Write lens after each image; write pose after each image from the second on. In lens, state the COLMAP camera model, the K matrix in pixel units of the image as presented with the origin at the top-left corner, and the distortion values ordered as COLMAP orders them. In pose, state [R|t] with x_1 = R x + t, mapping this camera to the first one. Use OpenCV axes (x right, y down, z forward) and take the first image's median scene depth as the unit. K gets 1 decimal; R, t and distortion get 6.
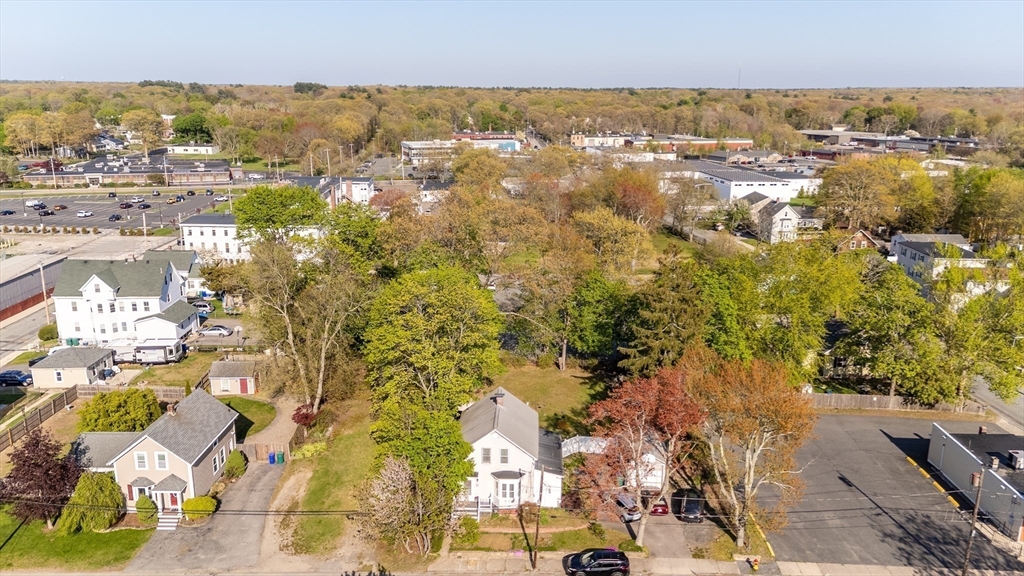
lens RADIAL K [[764.4, 0, 506.5], [0, 764.4, 288.7], [0, 0, 1]] dist [0.046964, -0.015705]
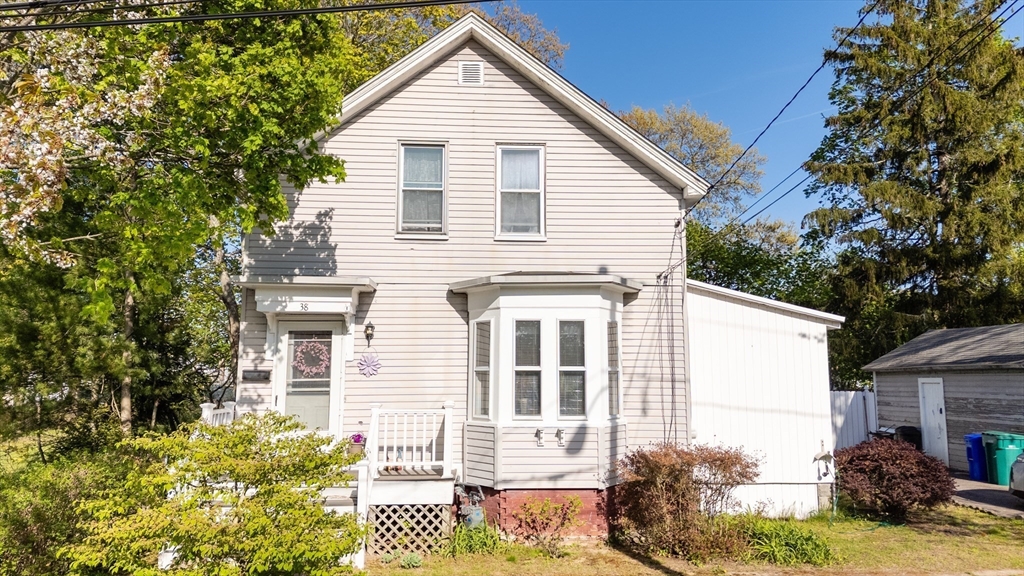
lens RADIAL K [[764.4, 0, 518.0], [0, 764.4, 283.5], [0, 0, 1]] dist [0.046964, -0.015705]
pose [[0.996286, 0.007639, 0.085765, -0.019258], [0.025728, 0.924141, -0.381184, 0.309319], [-0.082171, 0.381975, 0.920512, 0.839715]]
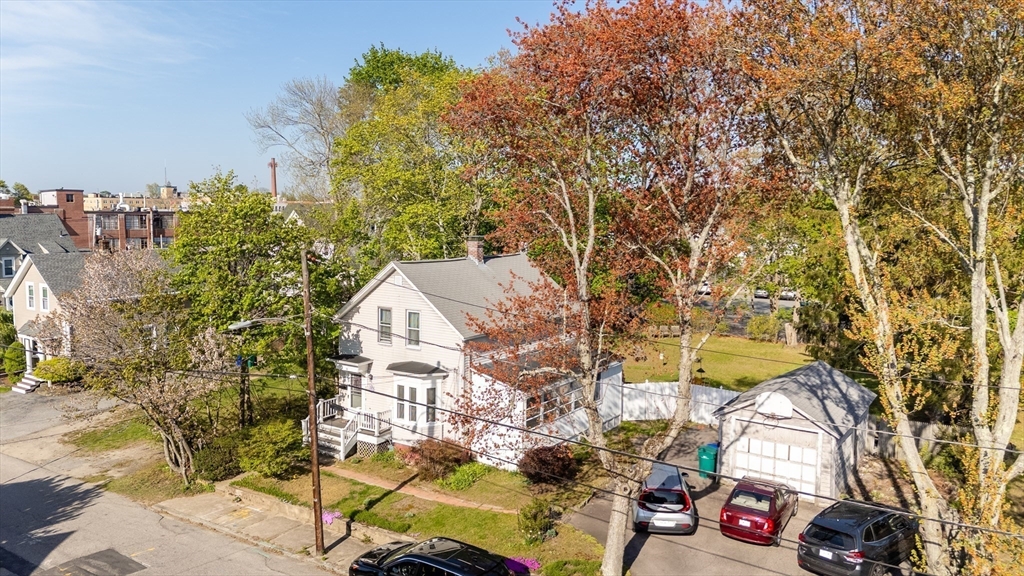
lens RADIAL K [[764.4, 0, 518.9], [0, 764.4, 293.1], [0, 0, 1]] dist [0.046964, -0.015705]
pose [[0.850231, 0.064605, -0.522430, 0.292539], [-0.141468, 0.983973, -0.108552, 0.238730], [0.507044, 0.166201, 0.845745, 0.636005]]
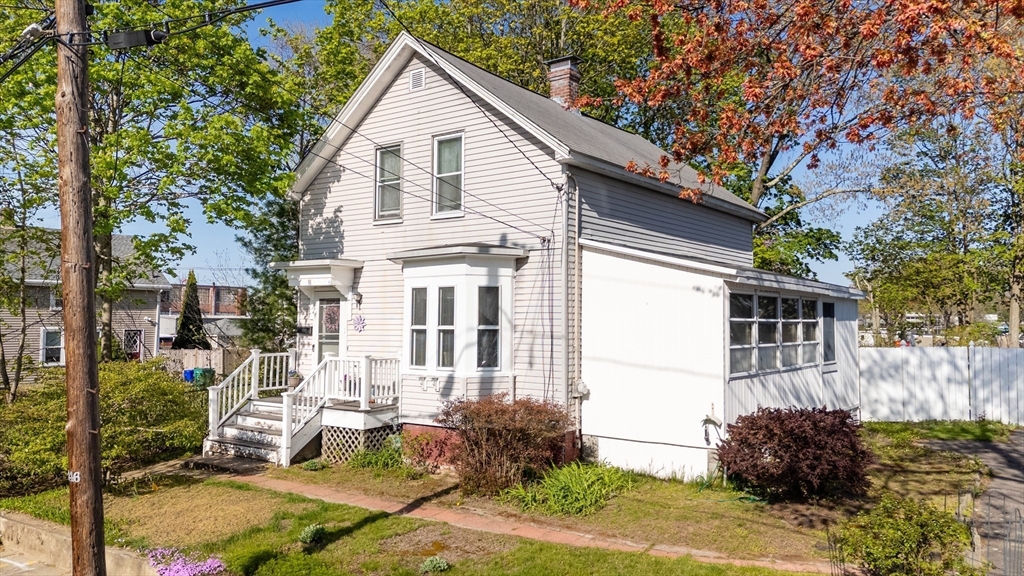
lens RADIAL K [[764.4, 0, 505.0], [0, 764.4, 281.2], [0, 0, 1]] dist [0.046964, -0.015705]
pose [[0.819574, -0.034748, -0.571919, 0.131129], [-0.145540, 0.952797, -0.266451, 0.302071], [0.554181, 0.301613, 0.775830, 0.851726]]
